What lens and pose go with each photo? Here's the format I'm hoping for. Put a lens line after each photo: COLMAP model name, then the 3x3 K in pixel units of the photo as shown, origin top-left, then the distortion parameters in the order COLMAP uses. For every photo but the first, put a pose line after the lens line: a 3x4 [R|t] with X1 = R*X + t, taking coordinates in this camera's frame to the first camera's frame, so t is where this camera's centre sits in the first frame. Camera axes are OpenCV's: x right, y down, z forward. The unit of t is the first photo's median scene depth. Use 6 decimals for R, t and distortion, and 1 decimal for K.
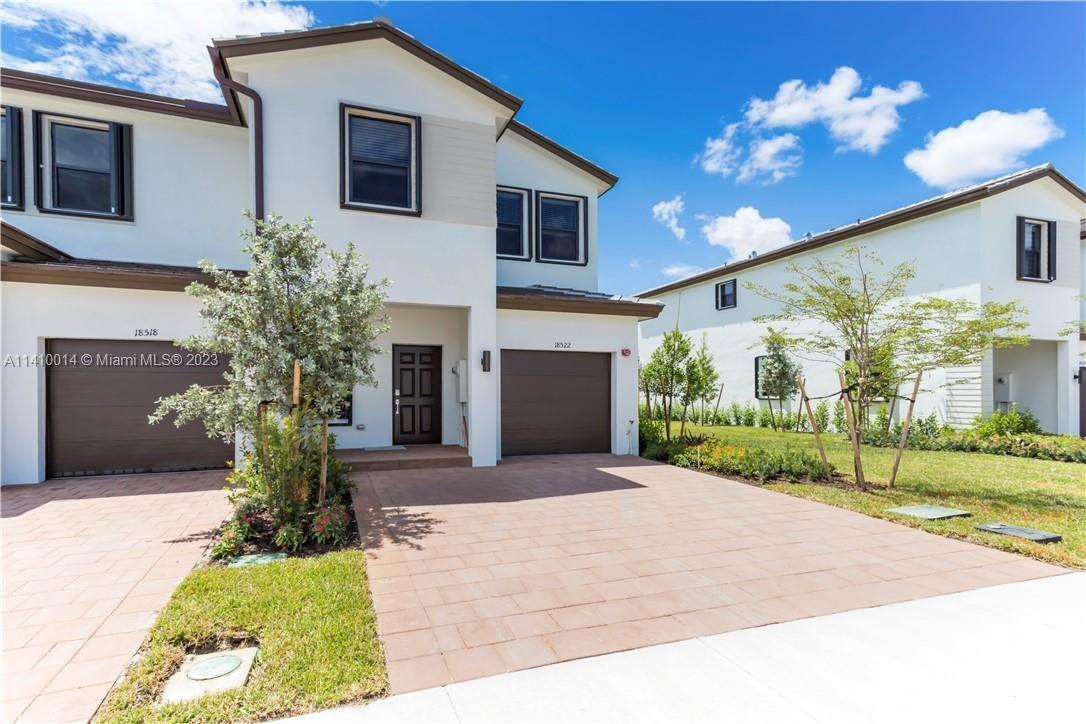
lens RADIAL K [[506.2, 0, 617.5], [0, 506.2, 381.1], [0, 0, 1]] dist [0.028387, -0.000060]
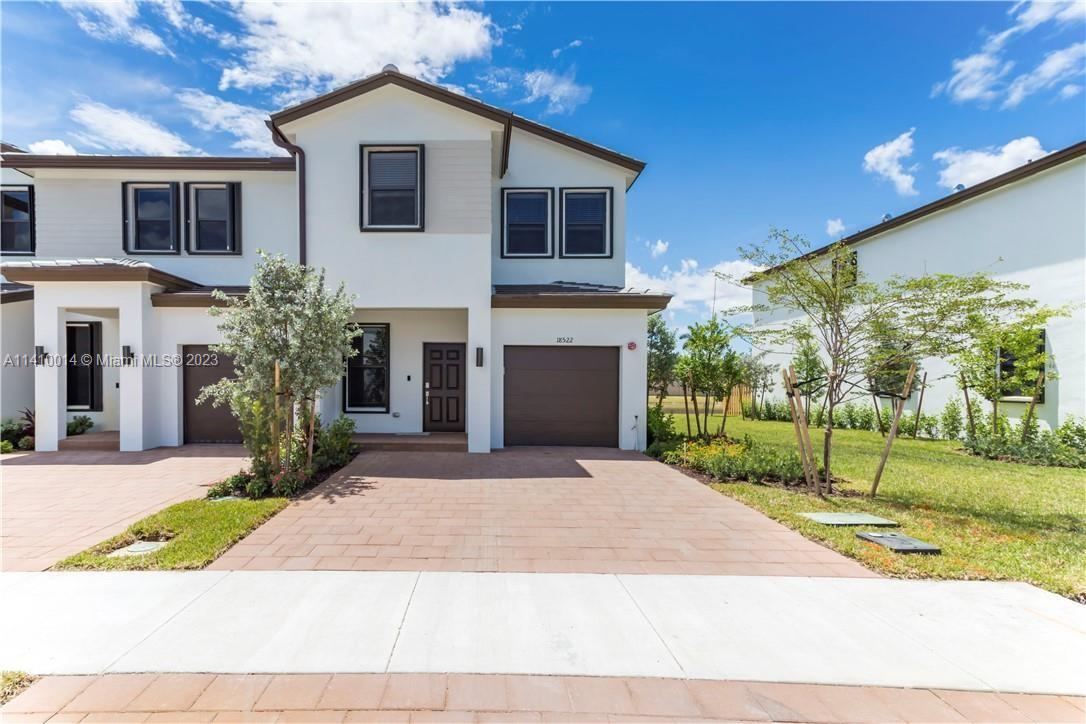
lens RADIAL K [[538.8, 0, 538.0], [0, 538.8, 380.5], [0, 0, 1]] dist [0.031077, 0.000134]
pose [[0.941551, 0.003170, -0.336855, 0.225353], [0.000081, 0.999954, 0.009635, 0.000103], [0.336870, -0.009099, 0.941507, -0.050247]]
